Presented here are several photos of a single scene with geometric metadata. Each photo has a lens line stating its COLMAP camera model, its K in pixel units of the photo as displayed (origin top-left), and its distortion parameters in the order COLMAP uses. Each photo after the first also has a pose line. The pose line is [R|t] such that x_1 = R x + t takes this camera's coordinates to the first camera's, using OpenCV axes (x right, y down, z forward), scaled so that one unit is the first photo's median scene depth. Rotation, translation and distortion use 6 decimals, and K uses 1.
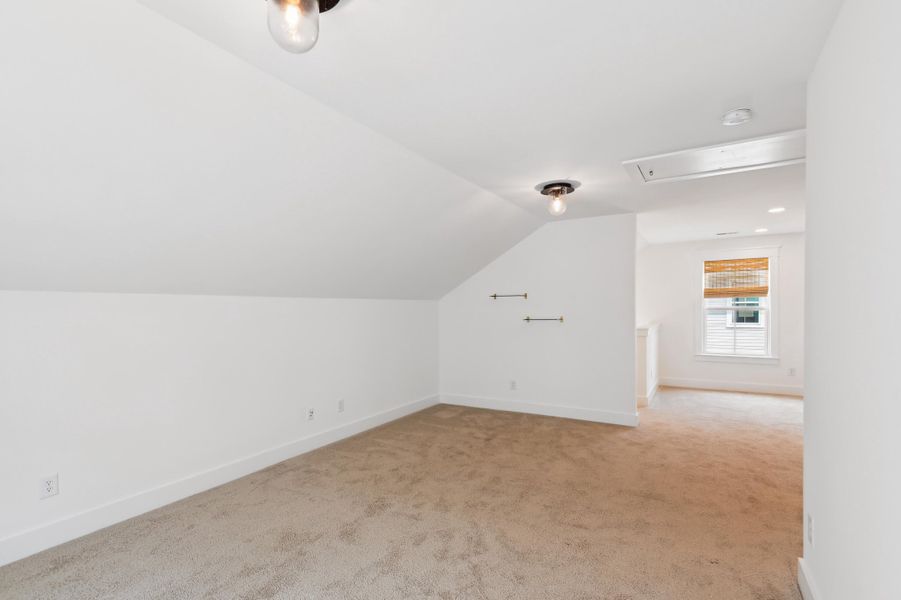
lens RADIAL K [[419.7, 0, 449.0], [0, 419.7, 307.2], [0, 0, 1]] dist [0.009546, -0.000465]
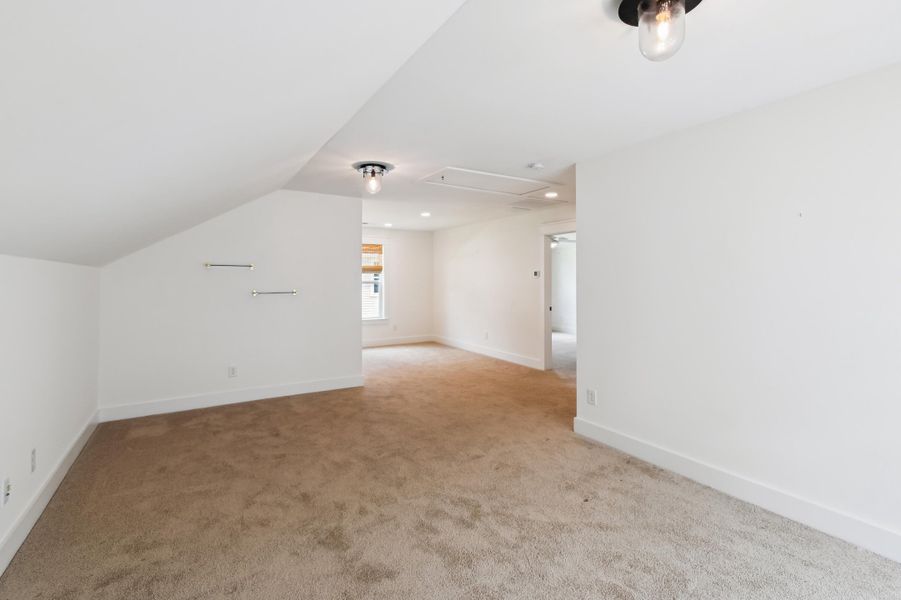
lens RADIAL K [[419.7, 0, 433.9], [0, 419.7, 272.4], [0, 0, 1]] dist [0.009546, -0.000465]
pose [[0.482024, 0.024948, 0.875802, -0.589263], [-0.007883, 0.999678, -0.024138, 0.004131], [-0.876122, 0.004731, 0.482066, 0.353596]]
